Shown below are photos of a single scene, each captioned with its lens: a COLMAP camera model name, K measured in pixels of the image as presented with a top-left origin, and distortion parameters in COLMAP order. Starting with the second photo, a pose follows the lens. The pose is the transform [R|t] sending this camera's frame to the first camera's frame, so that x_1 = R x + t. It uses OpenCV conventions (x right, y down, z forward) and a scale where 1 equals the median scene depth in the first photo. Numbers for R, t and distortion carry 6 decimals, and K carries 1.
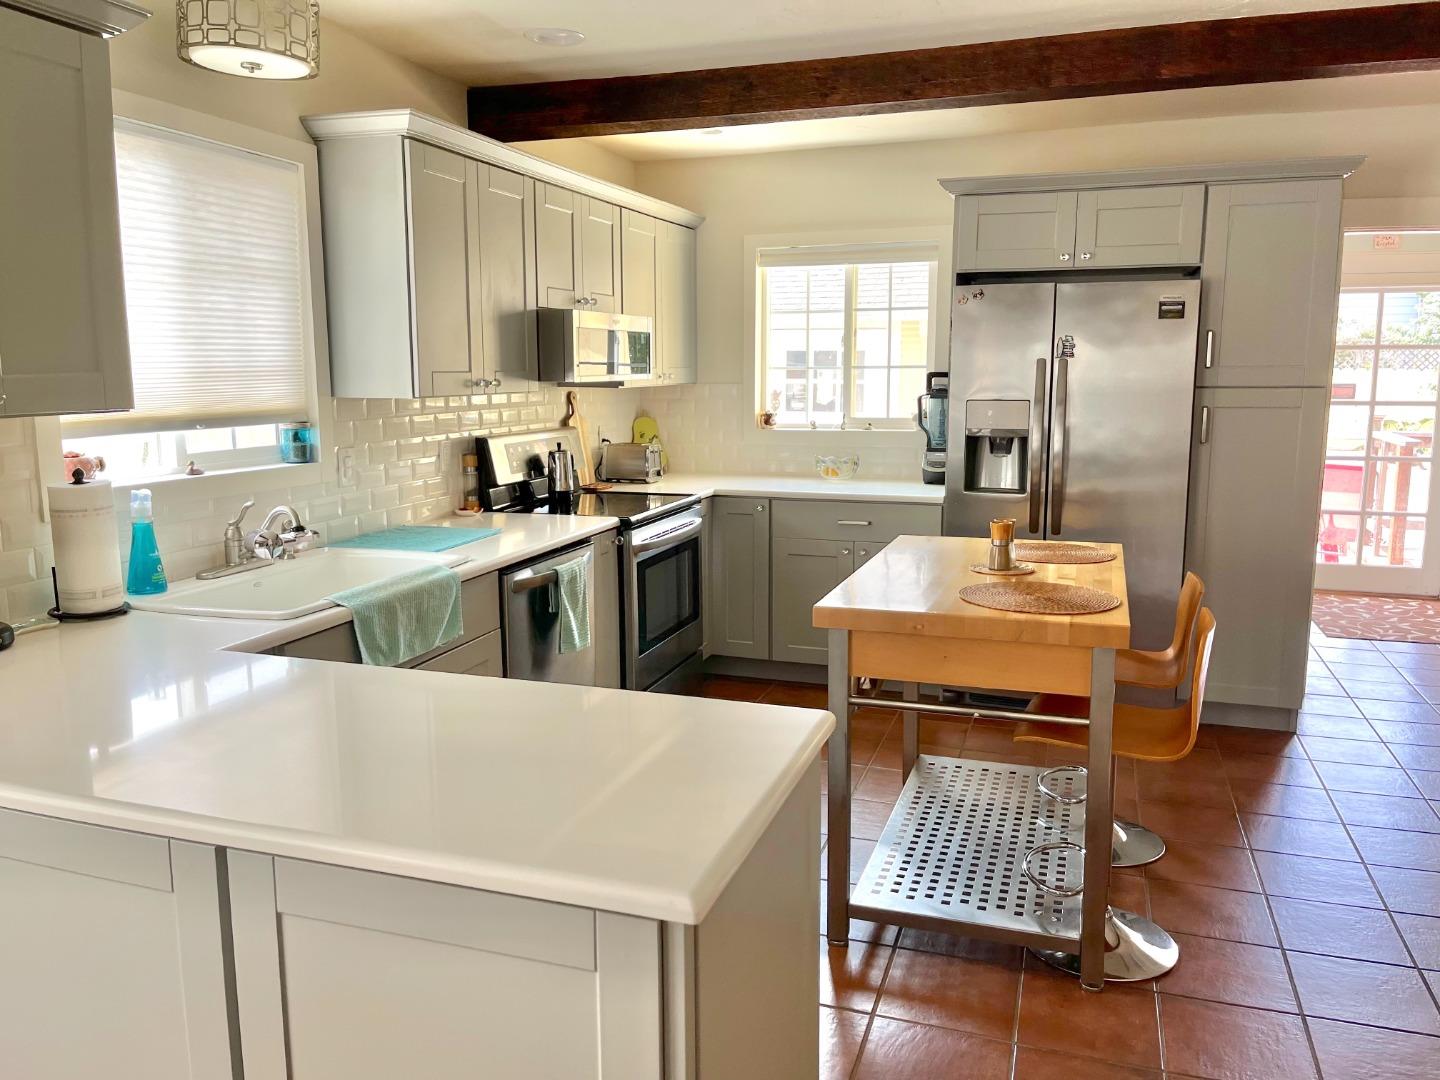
lens RADIAL K [[993.6, 0, 723.0], [0, 993.6, 518.1], [0, 0, 1]] dist [-0.002939, -0.002456]
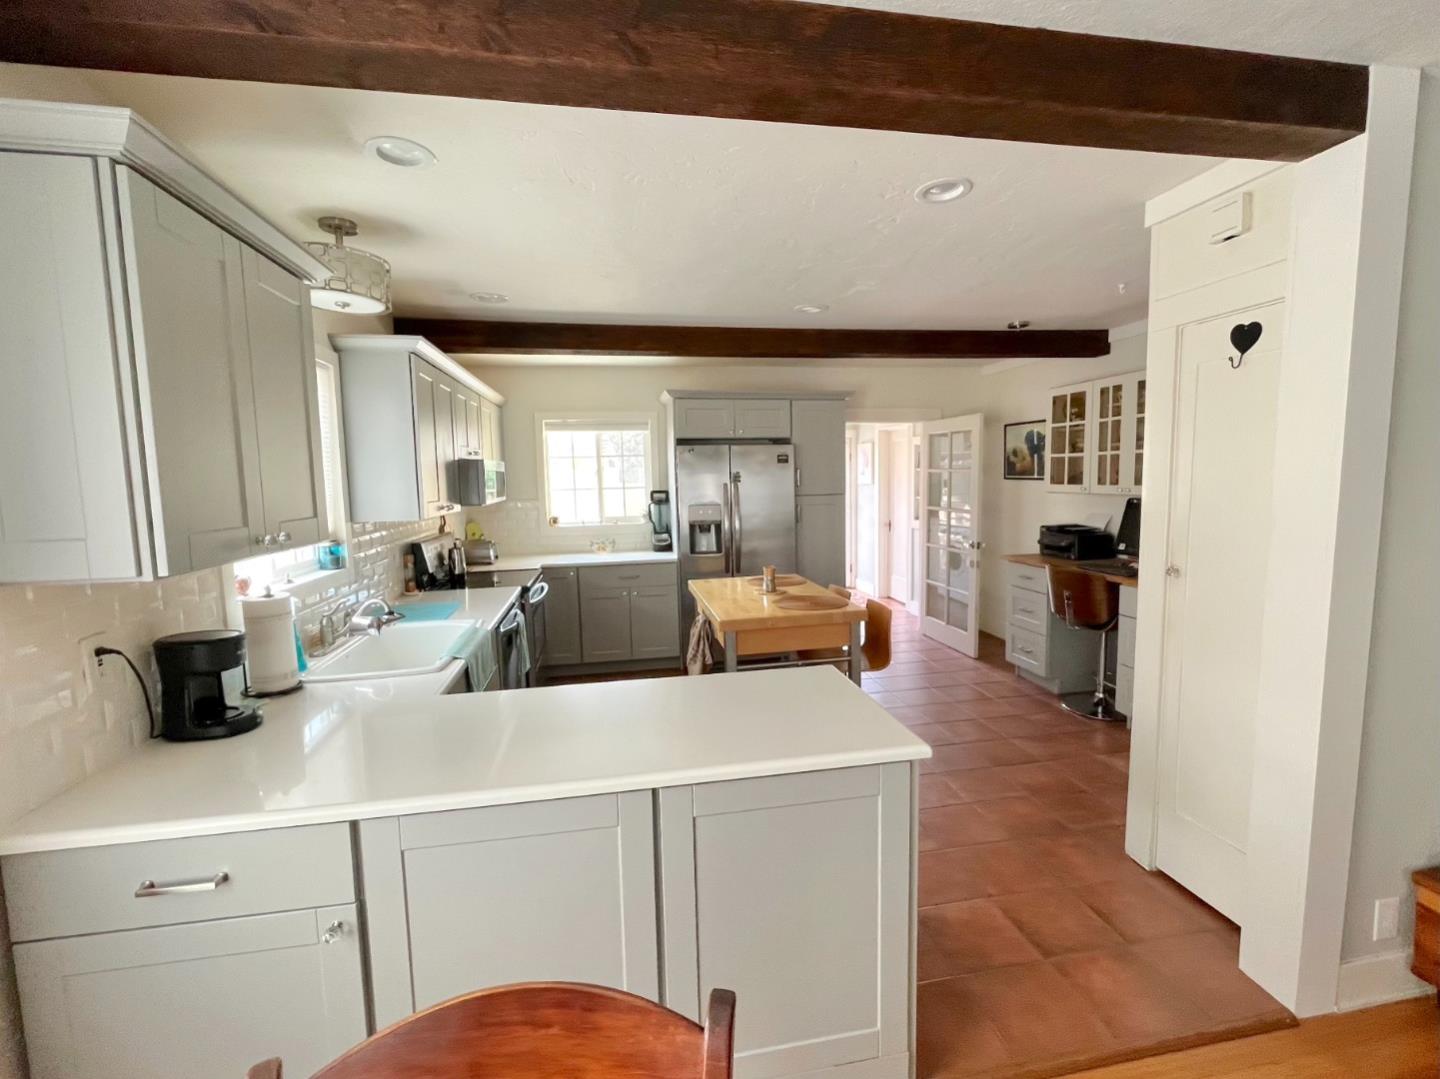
lens RADIAL K [[578.8, 0, 725.9], [0, 578.8, 539.8], [0, 0, 1]] dist [-0.003701, -0.000589]
pose [[0.884672, -0.065568, 0.461581, -0.208201], [0.089750, 0.995494, -0.030606, -0.014604], [-0.457494, 0.068503, 0.886570, -0.002238]]
